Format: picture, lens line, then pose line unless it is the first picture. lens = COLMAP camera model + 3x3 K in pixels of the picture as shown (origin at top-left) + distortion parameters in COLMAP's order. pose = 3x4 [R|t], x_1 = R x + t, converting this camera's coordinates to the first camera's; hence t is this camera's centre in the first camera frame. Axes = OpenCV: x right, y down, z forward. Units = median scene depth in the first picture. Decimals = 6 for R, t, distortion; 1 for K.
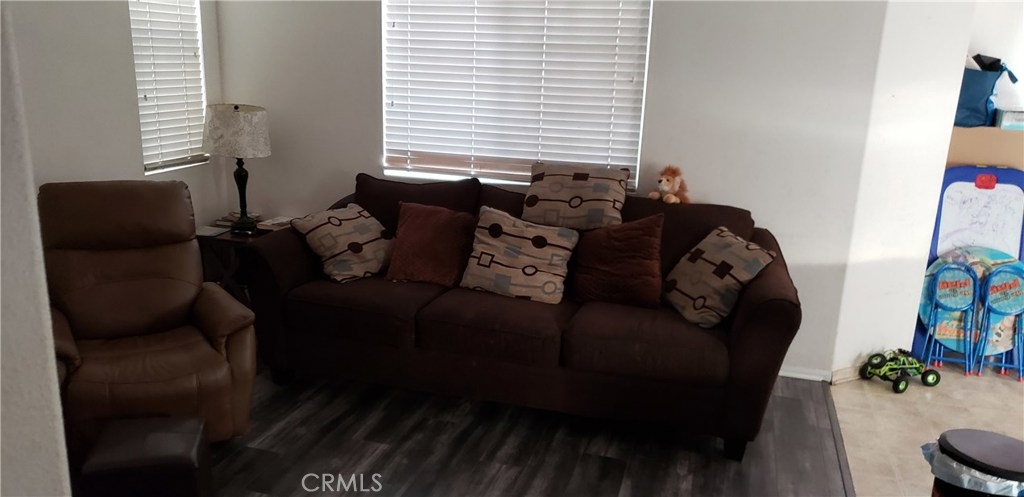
lens RADIAL K [[764.0, 0, 509.4], [0, 764.0, 262.5], [0, 0, 1]] dist [0.082468, 0.001118]
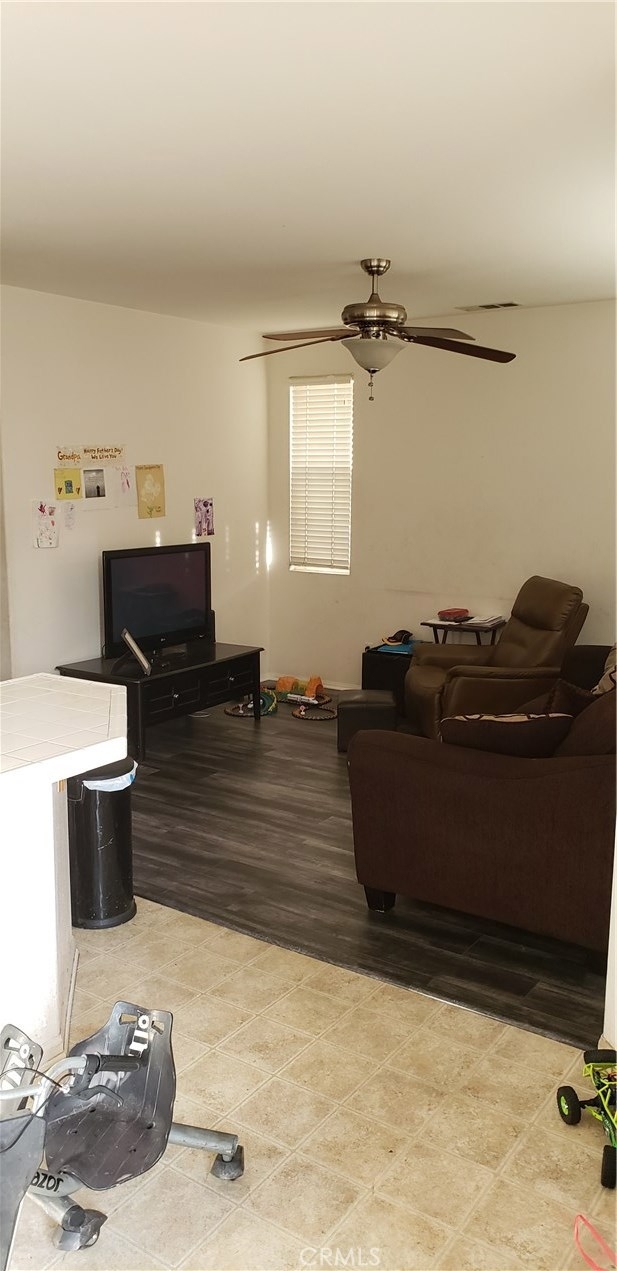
lens RADIAL K [[948.3, 0, 308.5], [0, 948.3, 635.5], [0, 0, 1]] dist [0.082468, 0.001118]
pose [[-0.285373, 0.129547, -0.949621, 1.157292], [-0.263312, 0.942098, 0.207649, -0.223631], [0.921536, 0.309304, -0.234738, 0.945118]]
